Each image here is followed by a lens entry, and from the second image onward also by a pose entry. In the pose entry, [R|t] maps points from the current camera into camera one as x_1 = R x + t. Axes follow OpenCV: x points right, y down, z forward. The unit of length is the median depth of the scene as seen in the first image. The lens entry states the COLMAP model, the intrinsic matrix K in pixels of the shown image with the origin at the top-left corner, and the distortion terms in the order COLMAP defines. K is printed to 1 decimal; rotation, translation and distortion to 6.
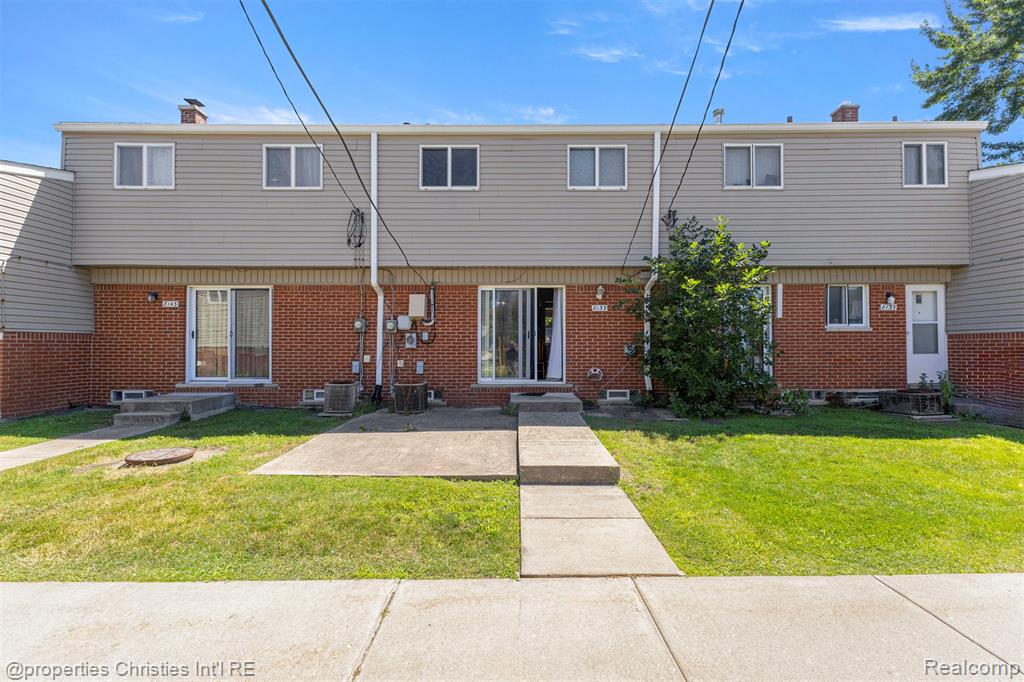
lens RADIAL K [[439.1, 0, 516.7], [0, 439.1, 338.2], [0, 0, 1]] dist [0.004539, 0.000169]
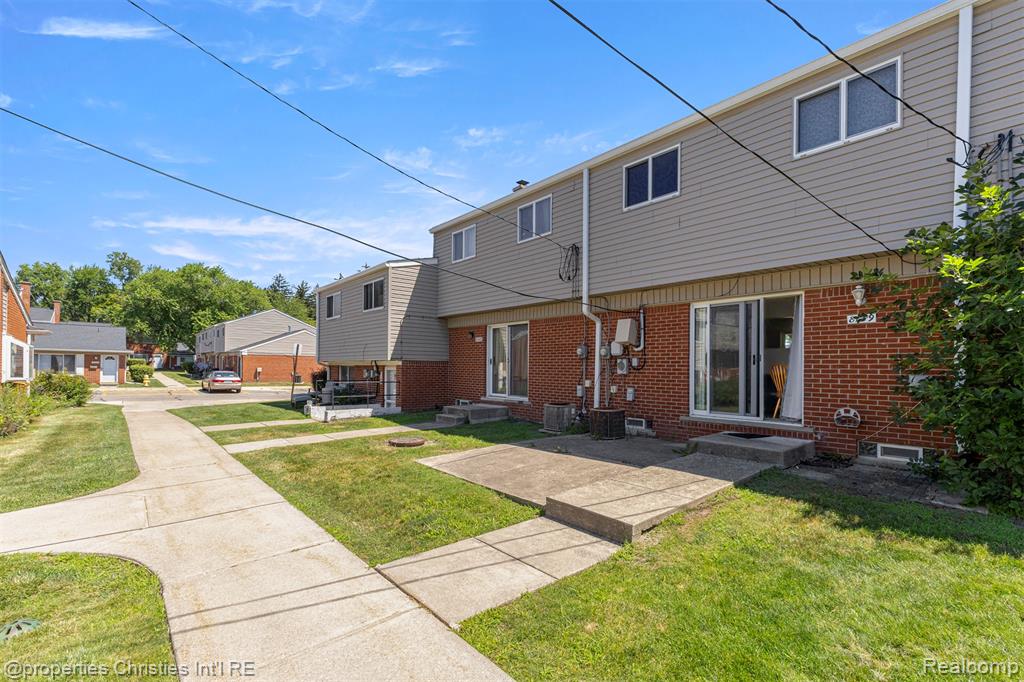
lens RADIAL K [[449.6, 0, 510.7], [0, 449.6, 365.2], [0, 0, 1]] dist [0.000389, -0.000146]
pose [[0.654834, 0.001646, -0.755771, 0.362388], [0.001075, 0.999995, 0.003109, -0.001072], [0.755772, -0.002849, 0.654829, 0.153599]]
